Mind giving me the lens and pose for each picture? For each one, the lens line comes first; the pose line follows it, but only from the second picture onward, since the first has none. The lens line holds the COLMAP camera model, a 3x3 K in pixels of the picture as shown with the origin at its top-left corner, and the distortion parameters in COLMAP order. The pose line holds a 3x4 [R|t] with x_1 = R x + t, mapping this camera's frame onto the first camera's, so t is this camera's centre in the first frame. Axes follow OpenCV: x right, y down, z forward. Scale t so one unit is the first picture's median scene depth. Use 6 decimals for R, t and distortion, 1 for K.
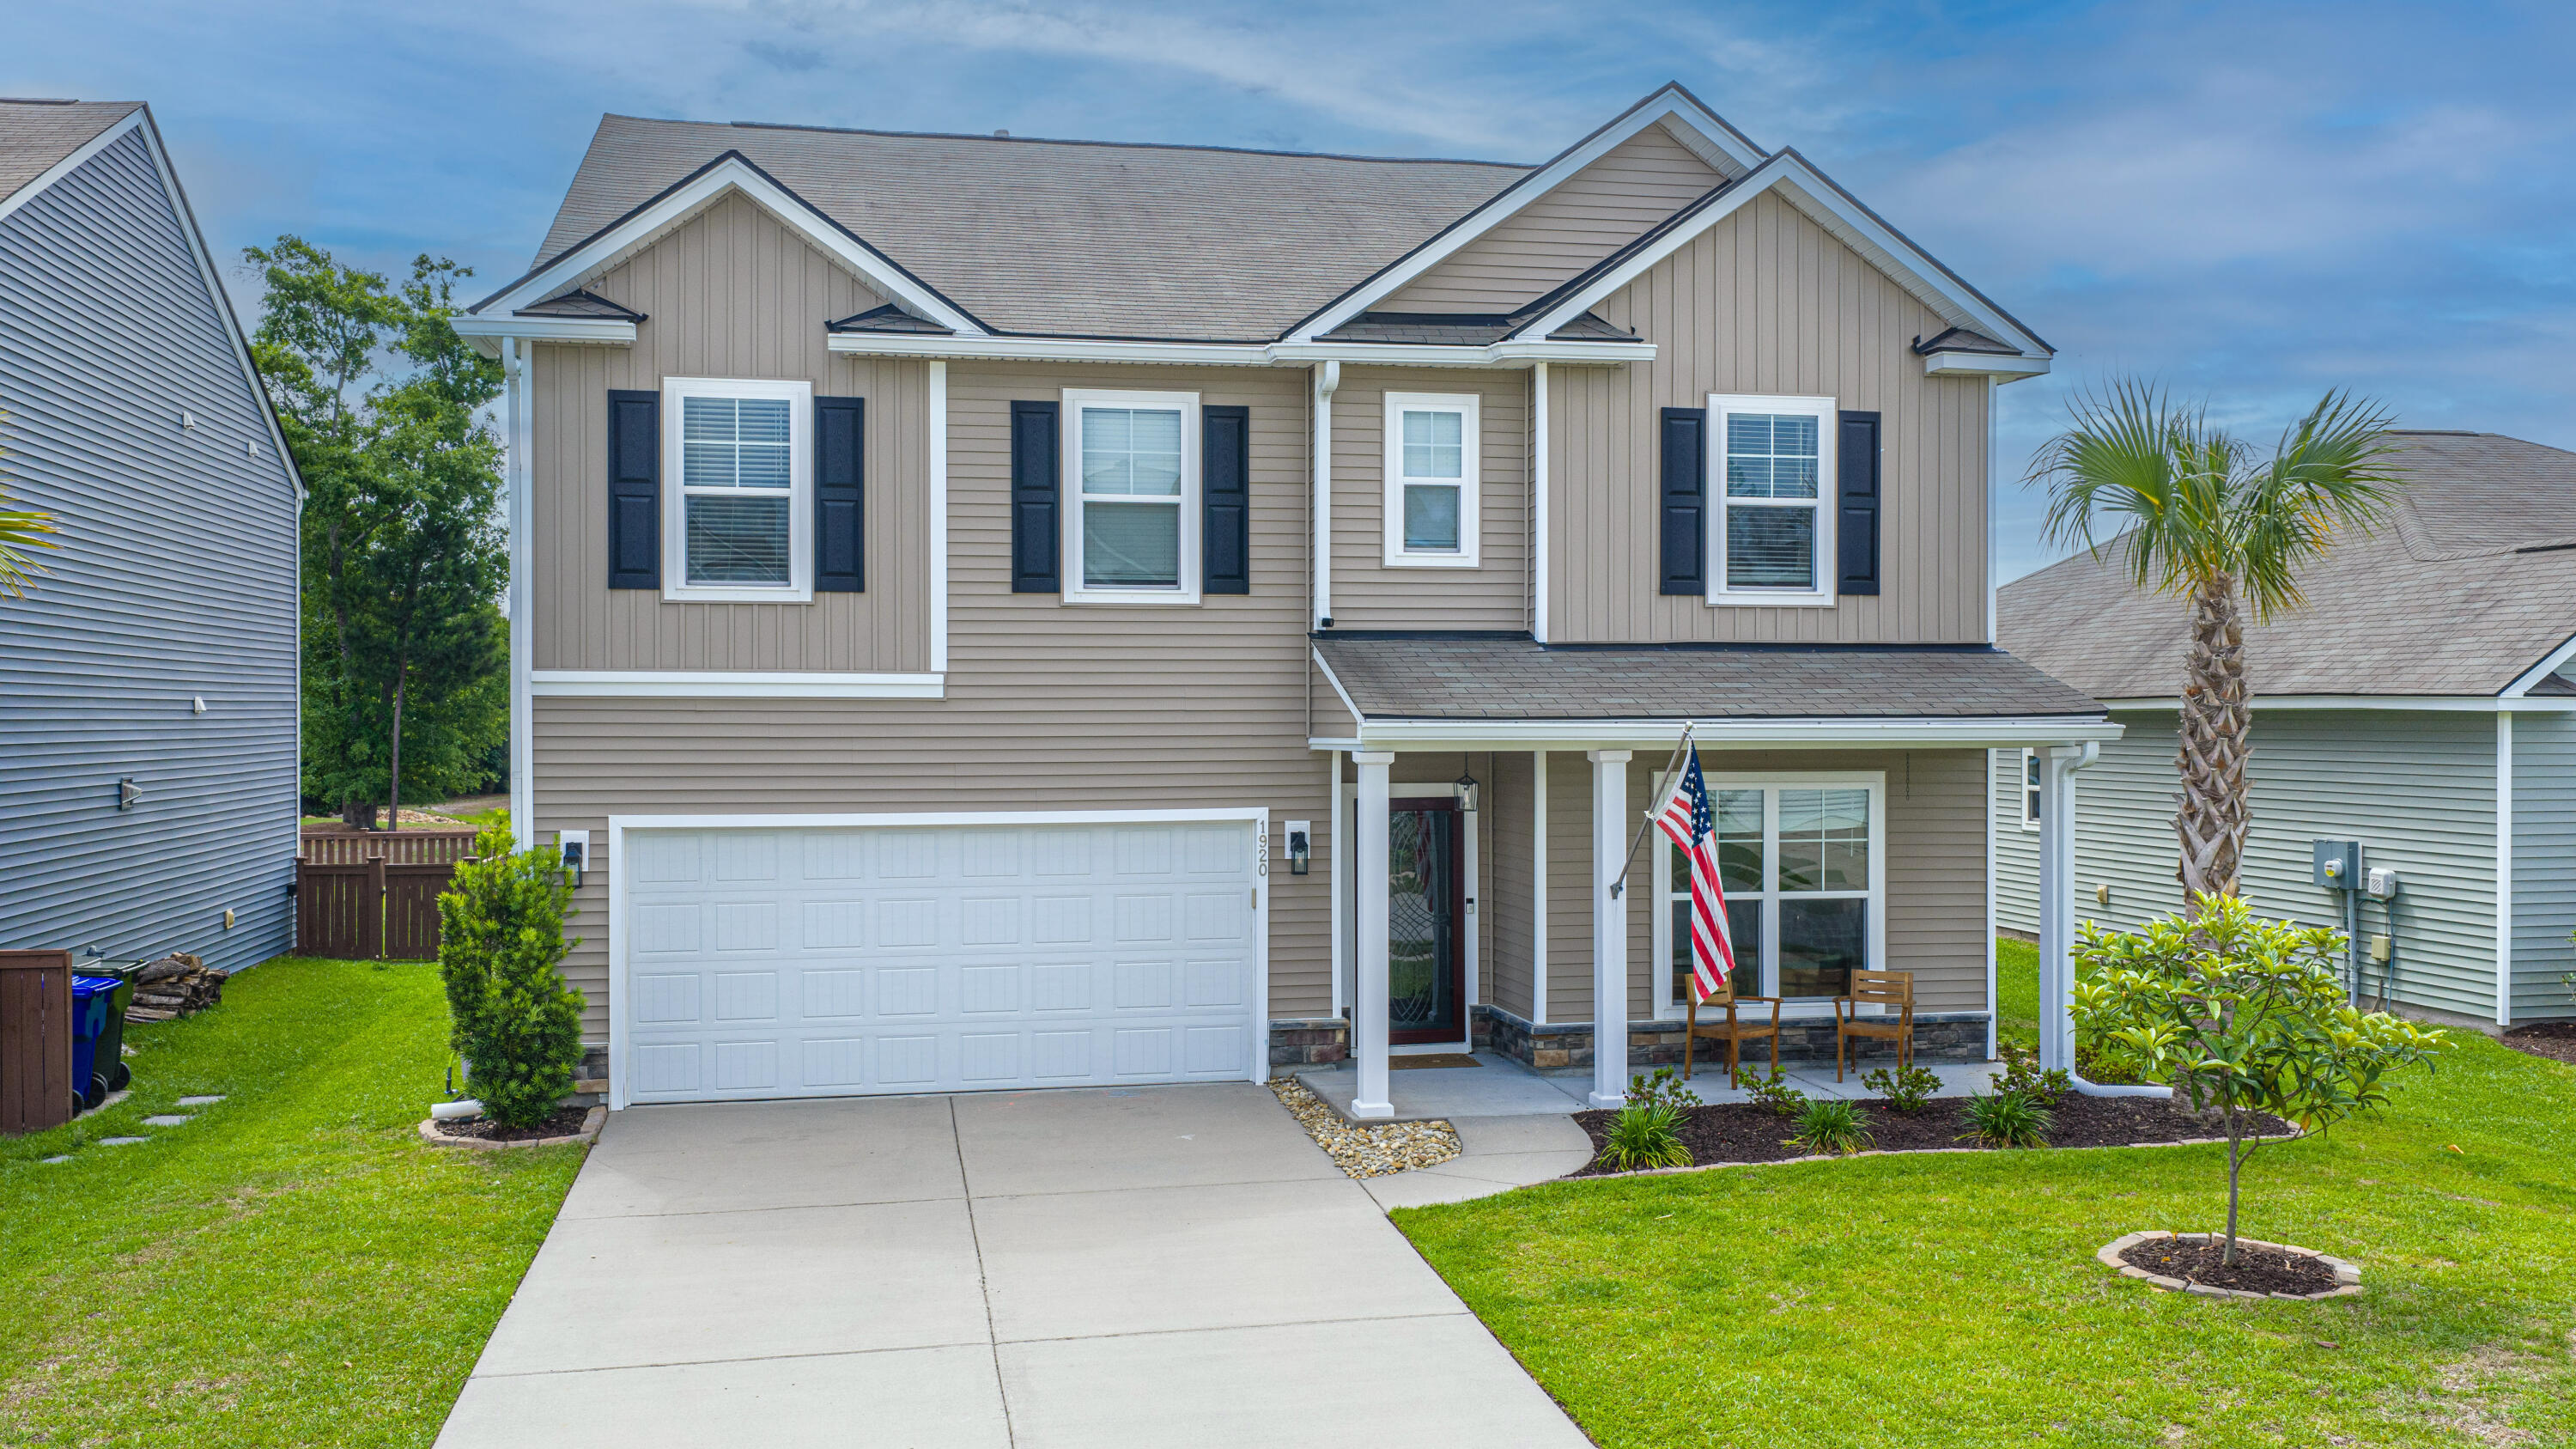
lens RADIAL K [[2129.0, 0, 1292.3], [0, 2129.0, 729.3], [0, 0, 1]] dist [0.018148, -0.039200]
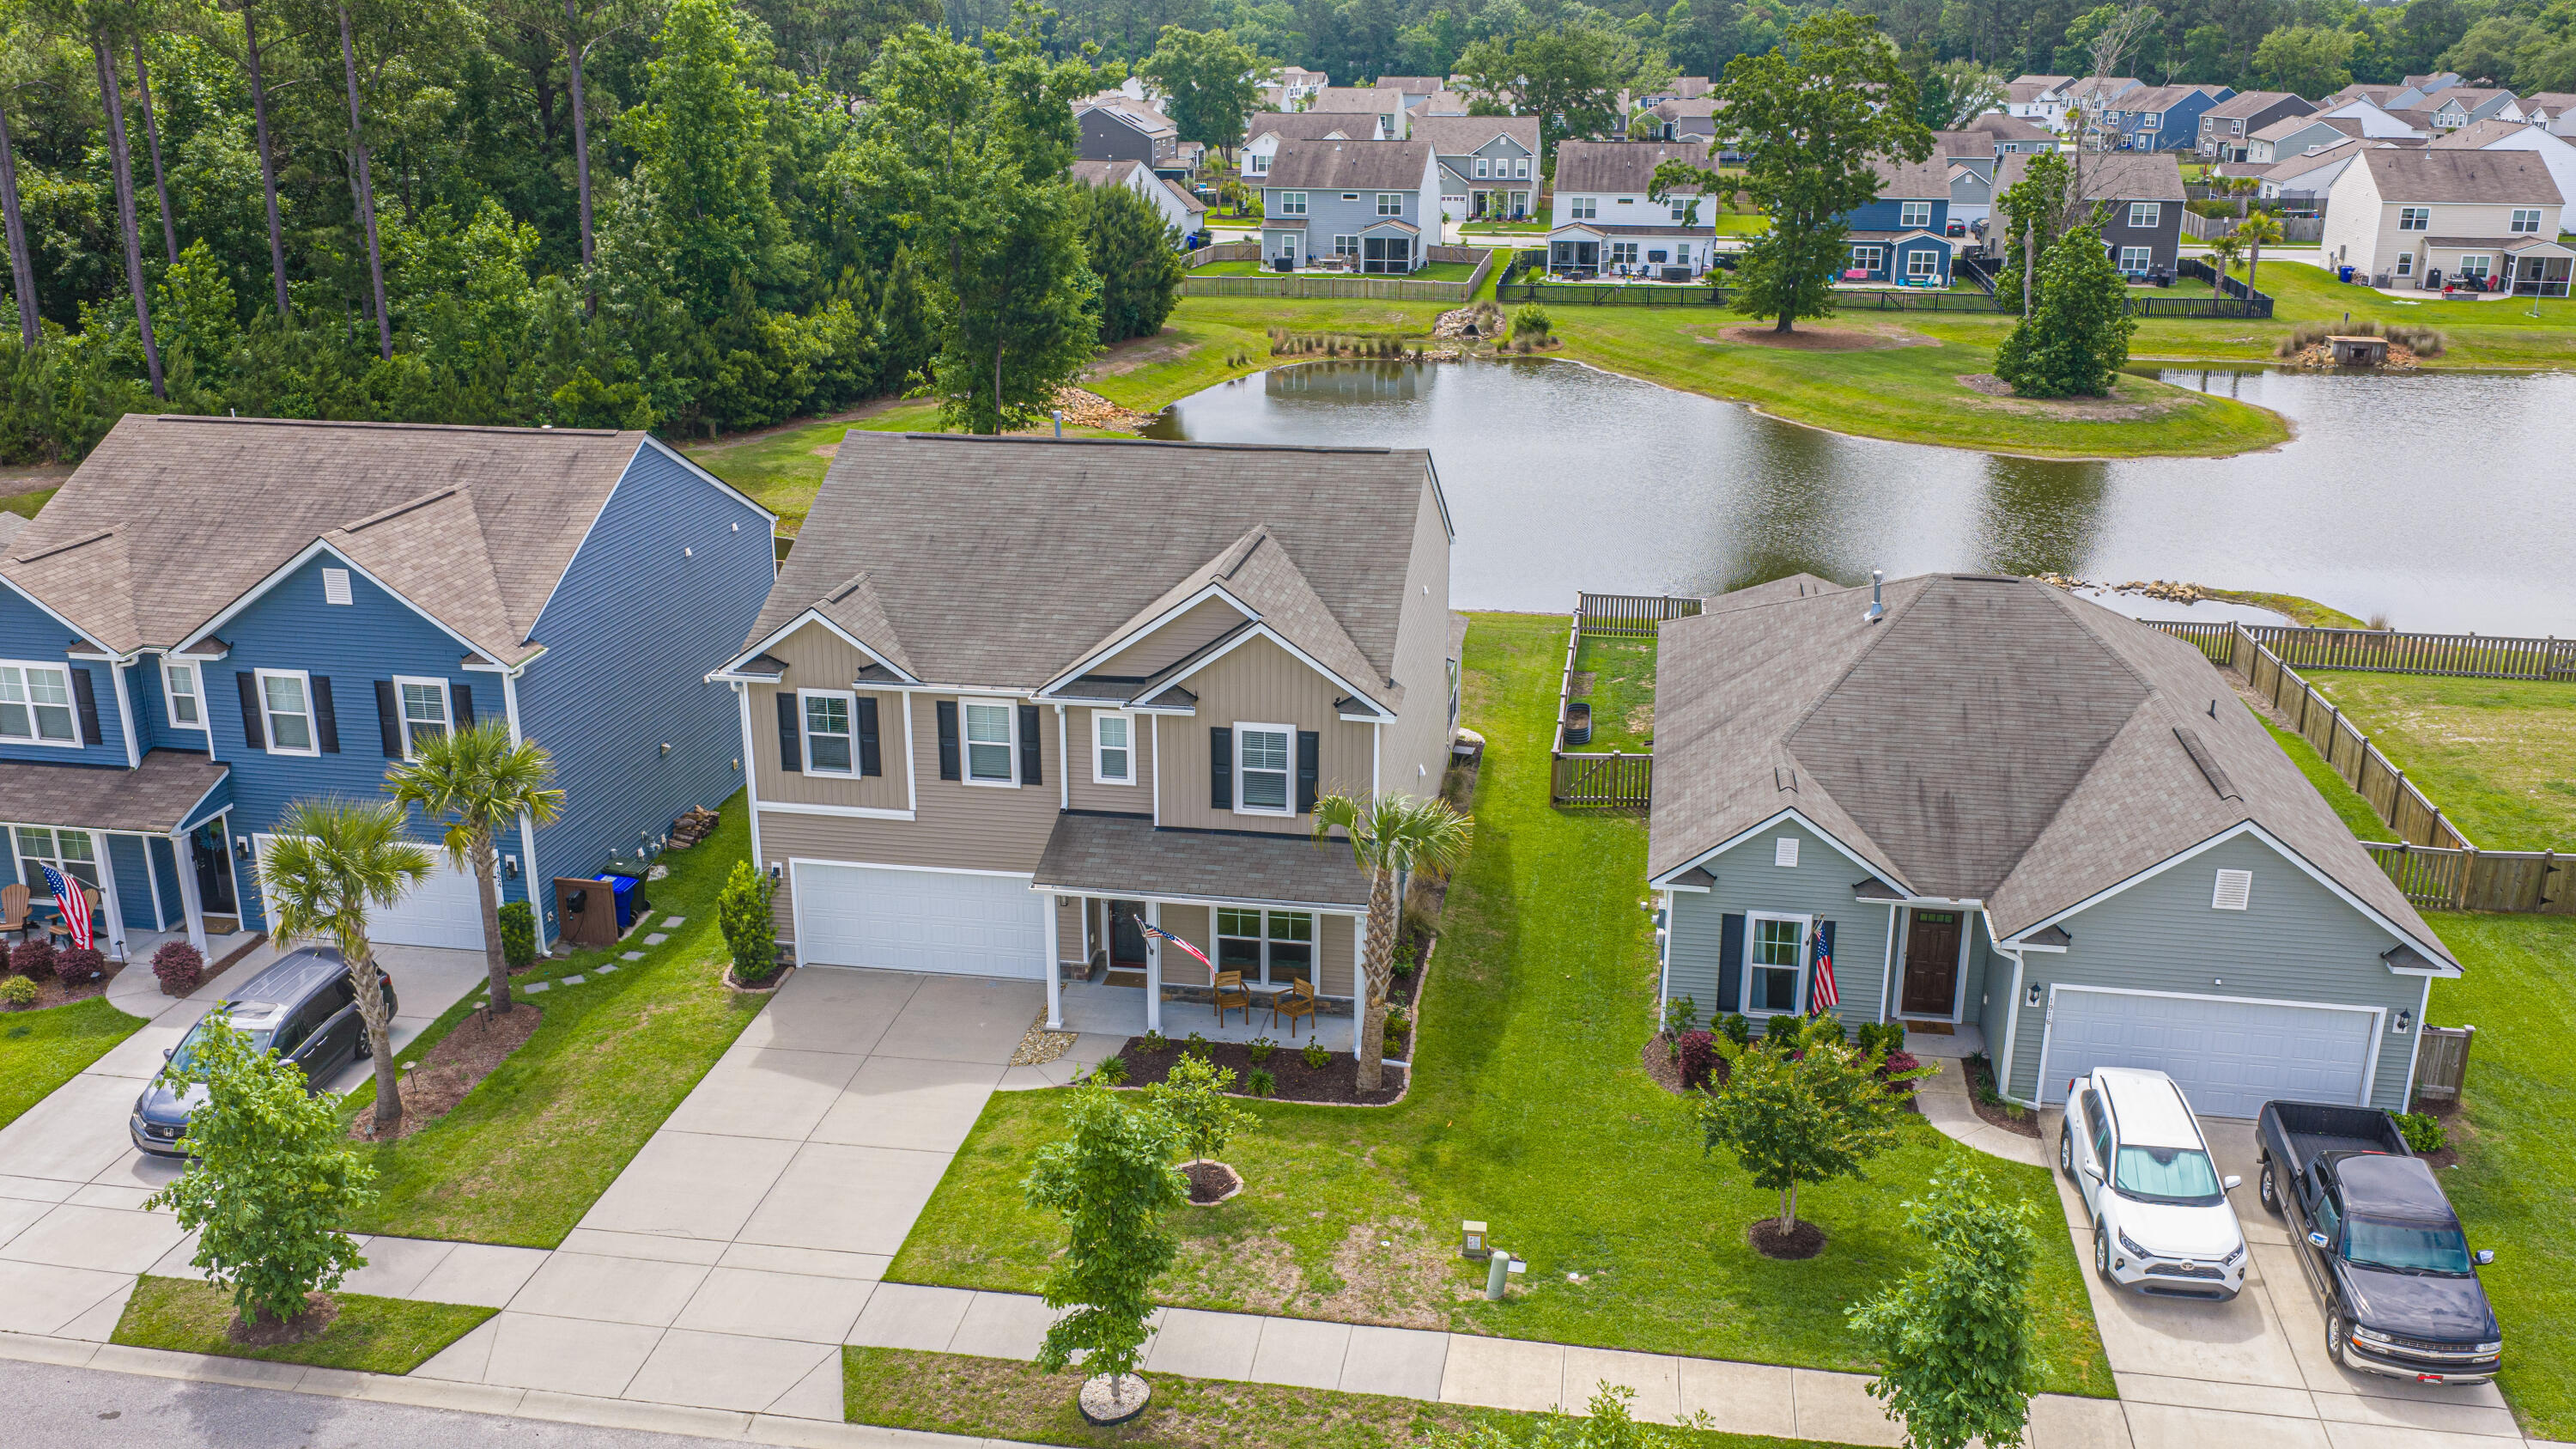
lens RADIAL K [[2129.0, 0, 1291.9], [0, 2129.0, 722.9], [0, 0, 1]] dist [0.018148, -0.039200]
pose [[0.933577, 0.113919, -0.339789, 1.002293], [-0.005227, 0.952360, 0.304930, -0.829204], [0.358339, -0.282899, 0.889697, -0.903673]]
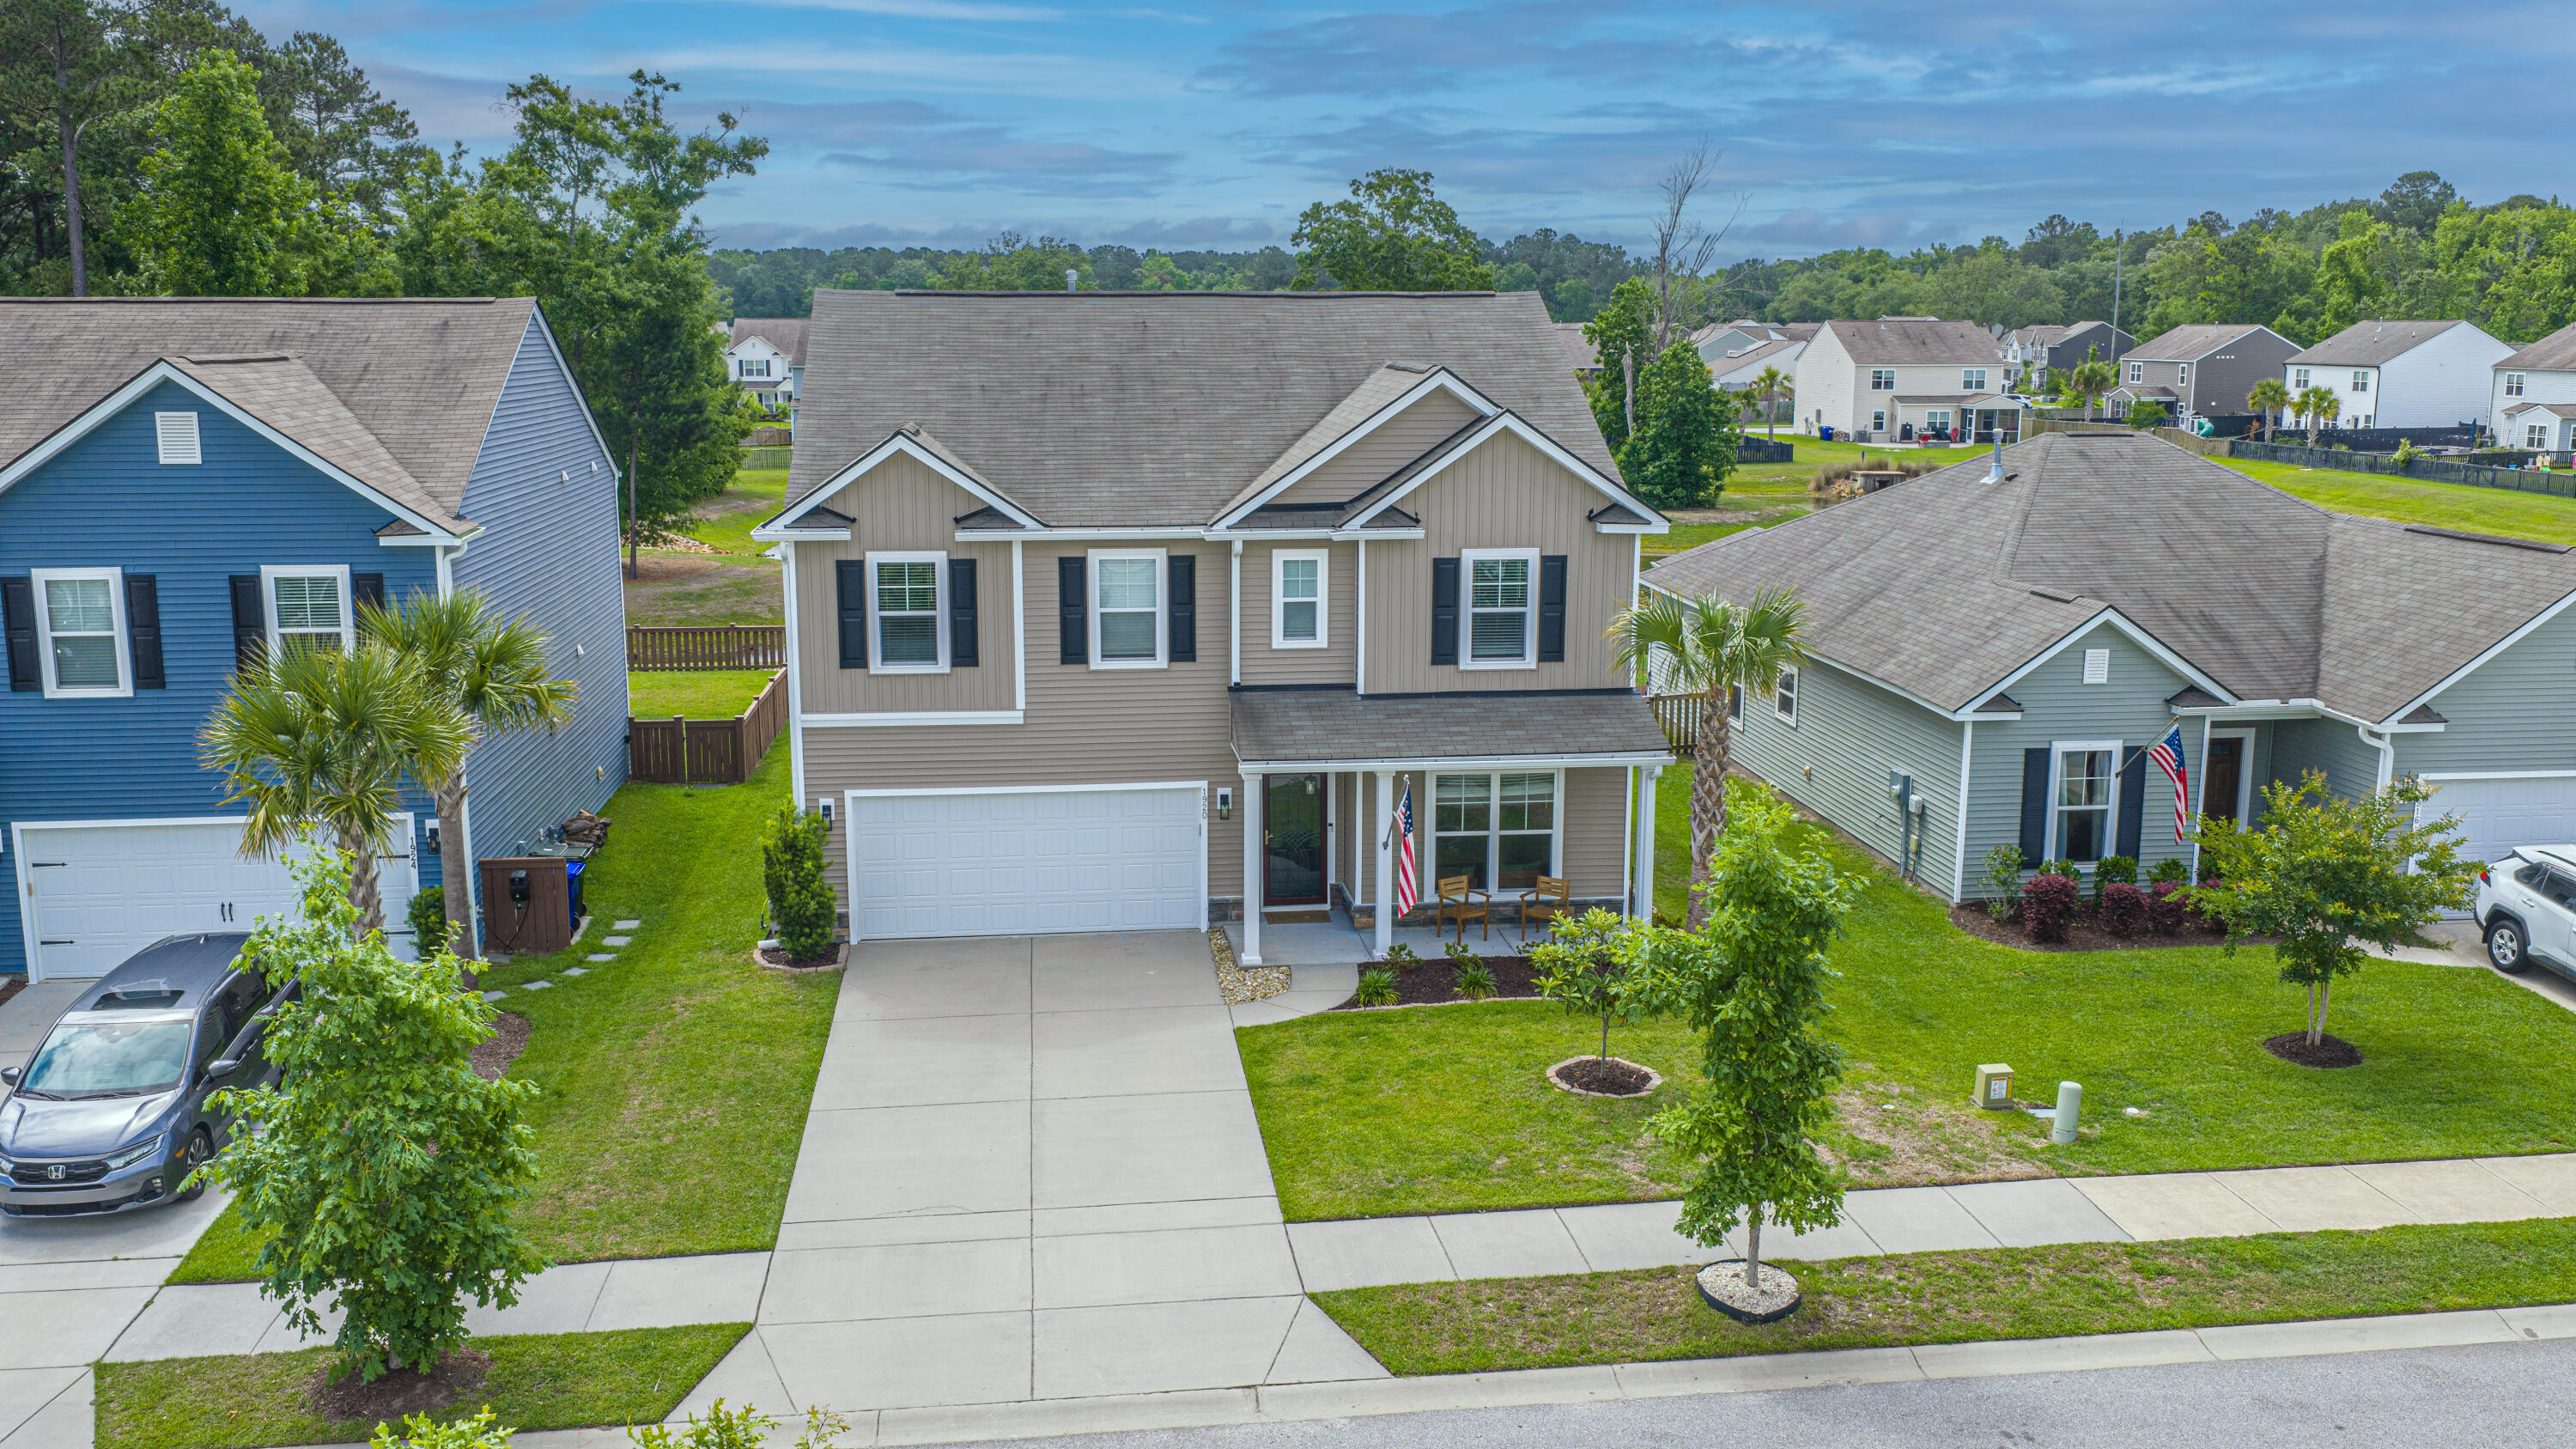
lens RADIAL K [[2129.0, 0, 1292.1], [0, 2129.0, 723.1], [0, 0, 1]] dist [0.018148, -0.039200]
pose [[0.996969, 0.017205, -0.075872, 0.196496], [-0.003385, 0.983909, 0.178639, -0.333634], [0.077724, -0.177840, 0.980985, -0.737273]]
